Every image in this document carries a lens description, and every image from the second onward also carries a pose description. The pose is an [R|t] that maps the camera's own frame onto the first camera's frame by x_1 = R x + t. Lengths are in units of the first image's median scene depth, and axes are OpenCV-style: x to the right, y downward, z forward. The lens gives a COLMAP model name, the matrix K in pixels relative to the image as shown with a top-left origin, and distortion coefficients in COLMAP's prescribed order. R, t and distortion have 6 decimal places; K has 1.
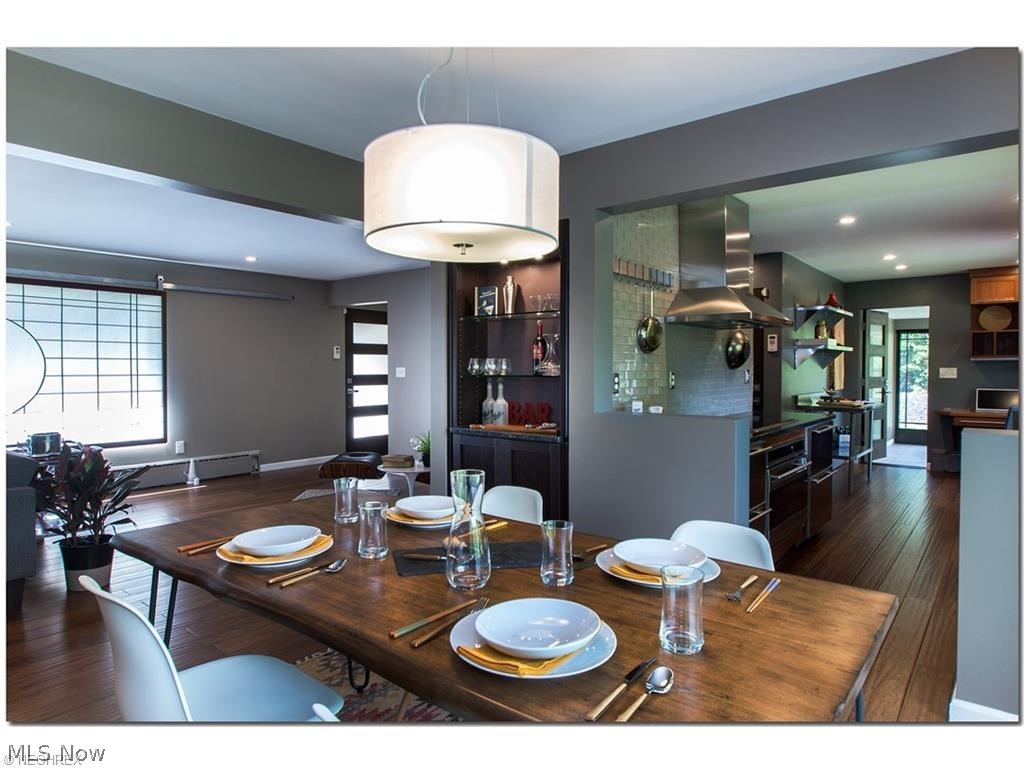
lens RADIAL K [[626.2, 0, 505.1], [0, 626.2, 386.0], [0, 0, 1]] dist [0.034545, 0.001028]
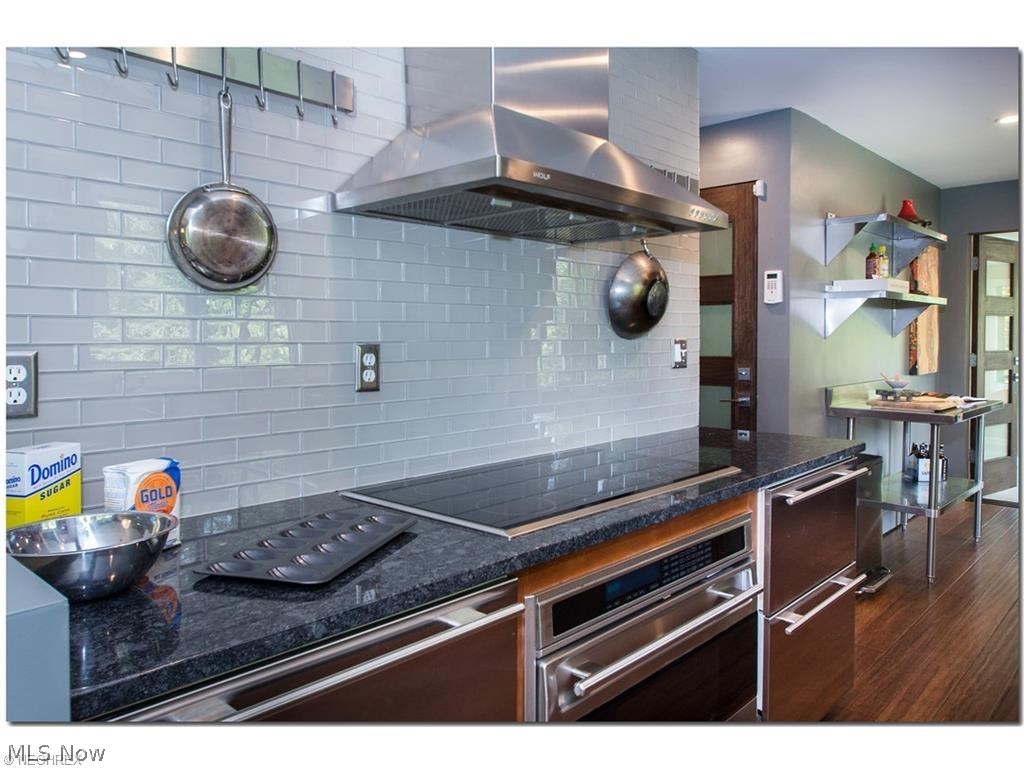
lens RADIAL K [[733.6, 0, 511.3], [0, 733.6, 356.2], [0, 0, 1]] dist [0.043128, -0.005615]
pose [[0.997474, 0.000669, -0.071023, 0.239034], [-0.000901, 0.999994, -0.003233, -0.008531], [0.071020, 0.003289, 0.997469, 0.361080]]
